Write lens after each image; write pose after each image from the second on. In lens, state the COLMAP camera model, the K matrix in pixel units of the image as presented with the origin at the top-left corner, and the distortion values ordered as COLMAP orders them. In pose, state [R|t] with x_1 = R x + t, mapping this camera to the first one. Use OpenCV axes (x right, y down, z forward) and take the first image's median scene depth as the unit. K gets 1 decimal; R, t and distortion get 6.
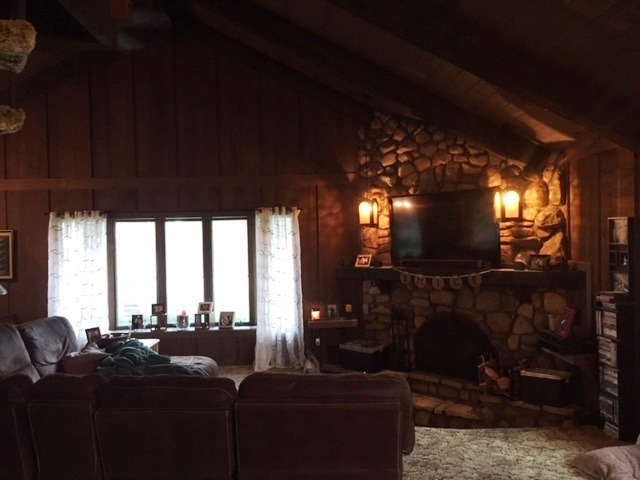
lens RADIAL K [[547.1, 0, 320.0], [0, 547.1, 240.0], [0, 0, 1]] dist [0.069960, -0.089183]
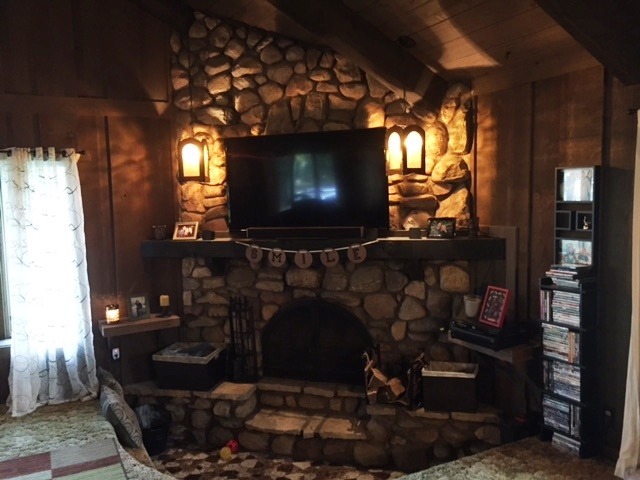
lens RADIAL K [[547.1, 0, 320.0], [0, 547.1, 240.0], [0, 0, 1]] dist [0.069960, -0.089183]
pose [[0.902136, -0.035650, 0.429976, -0.070891], [0.007349, 0.997706, 0.067302, 0.004087], [-0.431389, -0.057556, 0.900328, 0.323401]]
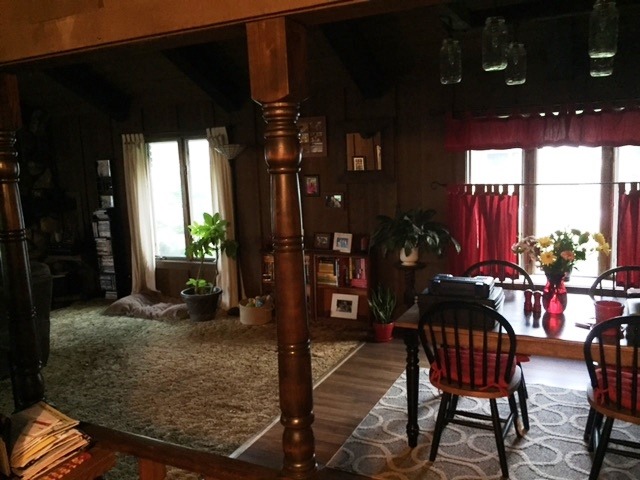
lens RADIAL K [[547.1, 0, 320.0], [0, 547.1, 240.0], [0, 0, 1]] dist [0.069960, -0.089183]
pose [[0.476153, -0.124480, 0.870507, -0.372073], [0.040124, 0.991975, 0.119903, 0.015068], [-0.878446, -0.022164, 0.477327, -0.186323]]
